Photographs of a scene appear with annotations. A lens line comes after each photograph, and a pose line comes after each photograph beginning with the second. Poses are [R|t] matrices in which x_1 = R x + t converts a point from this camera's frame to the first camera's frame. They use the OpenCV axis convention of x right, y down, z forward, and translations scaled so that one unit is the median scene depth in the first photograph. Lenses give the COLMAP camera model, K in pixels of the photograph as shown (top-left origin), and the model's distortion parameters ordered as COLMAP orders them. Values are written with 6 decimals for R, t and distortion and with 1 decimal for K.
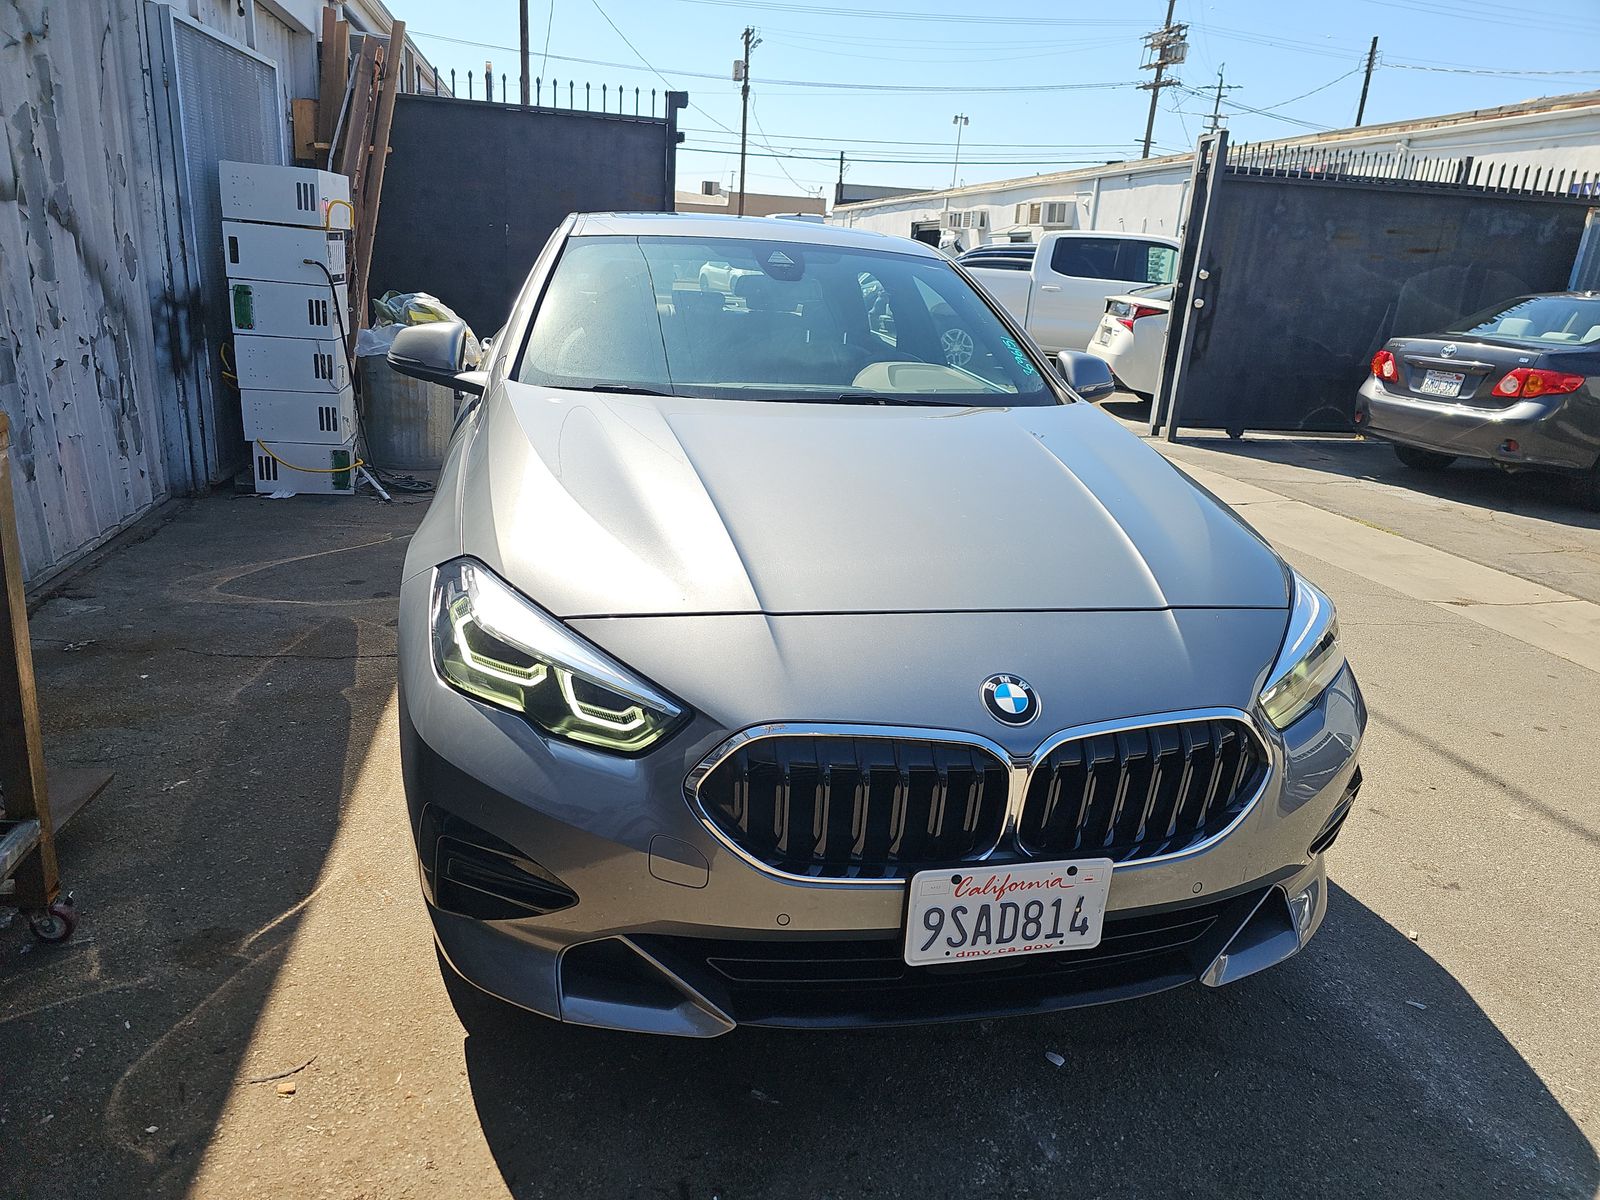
lens RADIAL K [[1065.0, 0, 780.6], [0, 1065.0, 596.2], [0, 0, 1]] dist [0.048440, -0.042030]
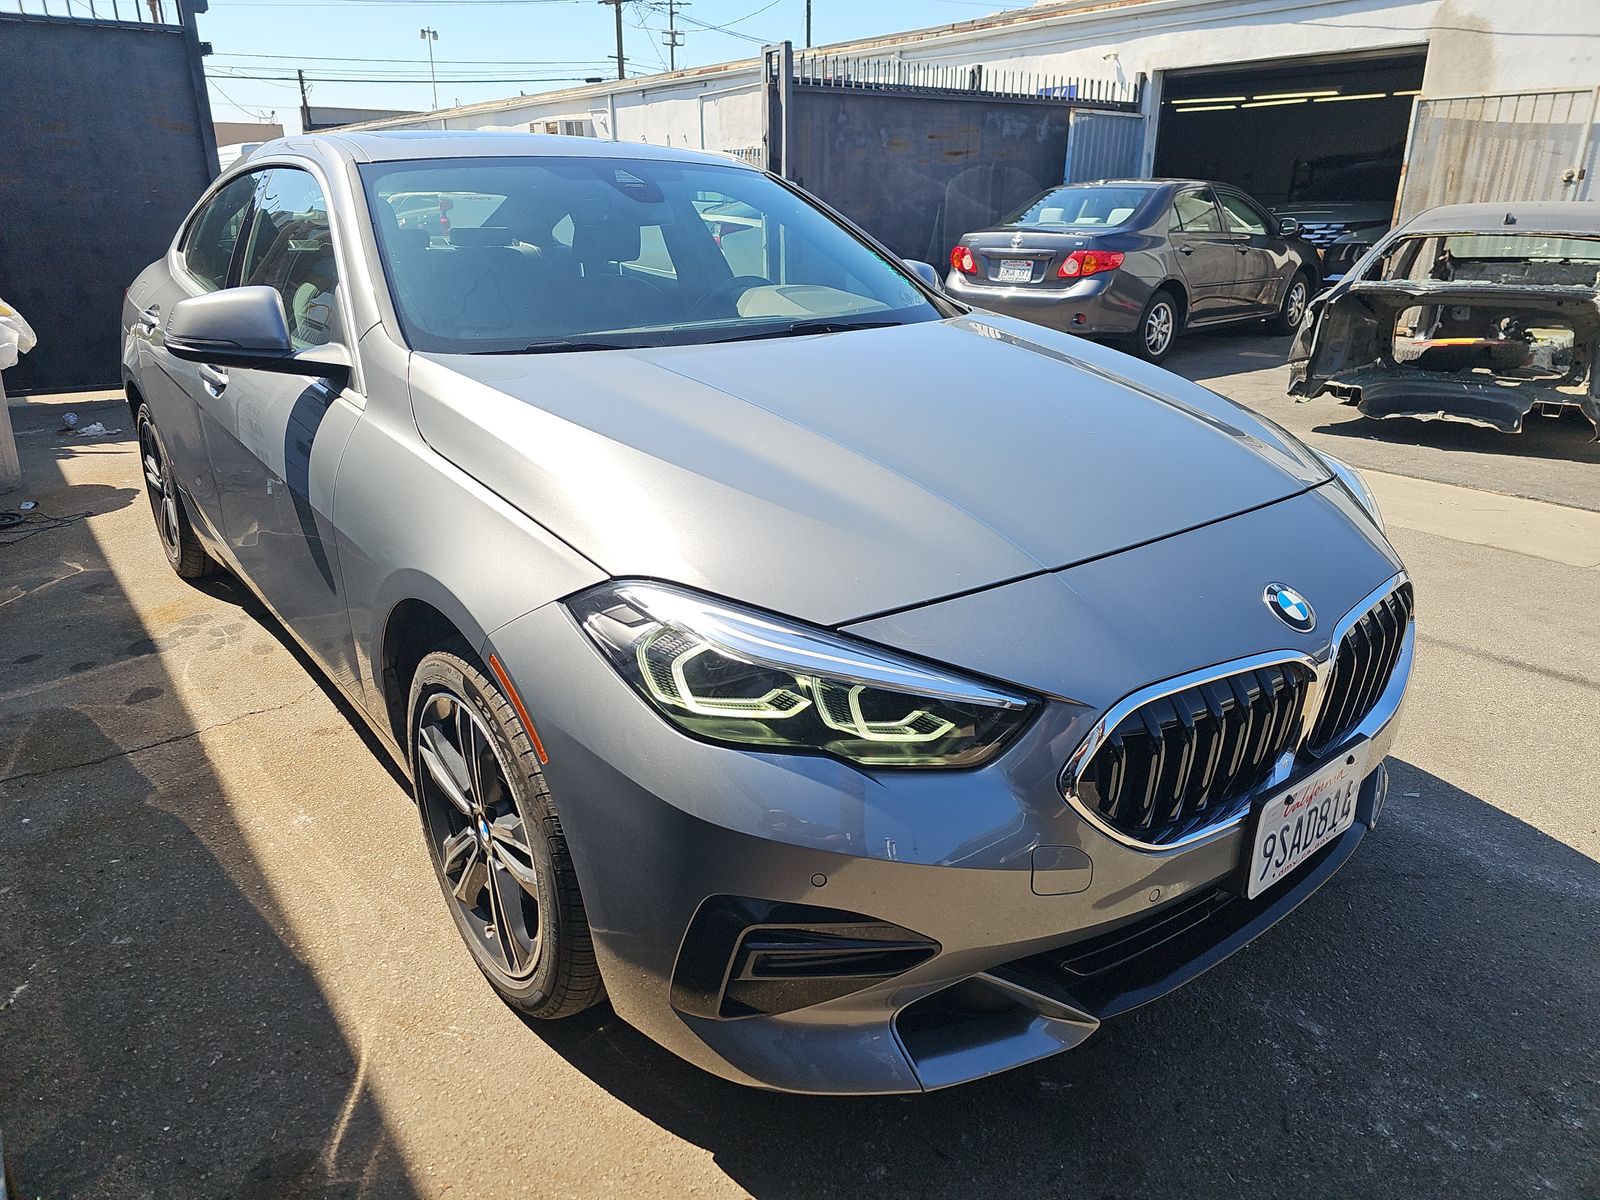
lens RADIAL K [[1065.0, 0, 780.6], [0, 1065.0, 596.2], [0, 0, 1]] dist [0.048440, -0.042030]
pose [[0.896742, -0.207491, 0.390898, -0.104959], [0.182813, 0.978071, 0.099781, -0.017275], [-0.403030, -0.018017, 0.915009, 0.052703]]
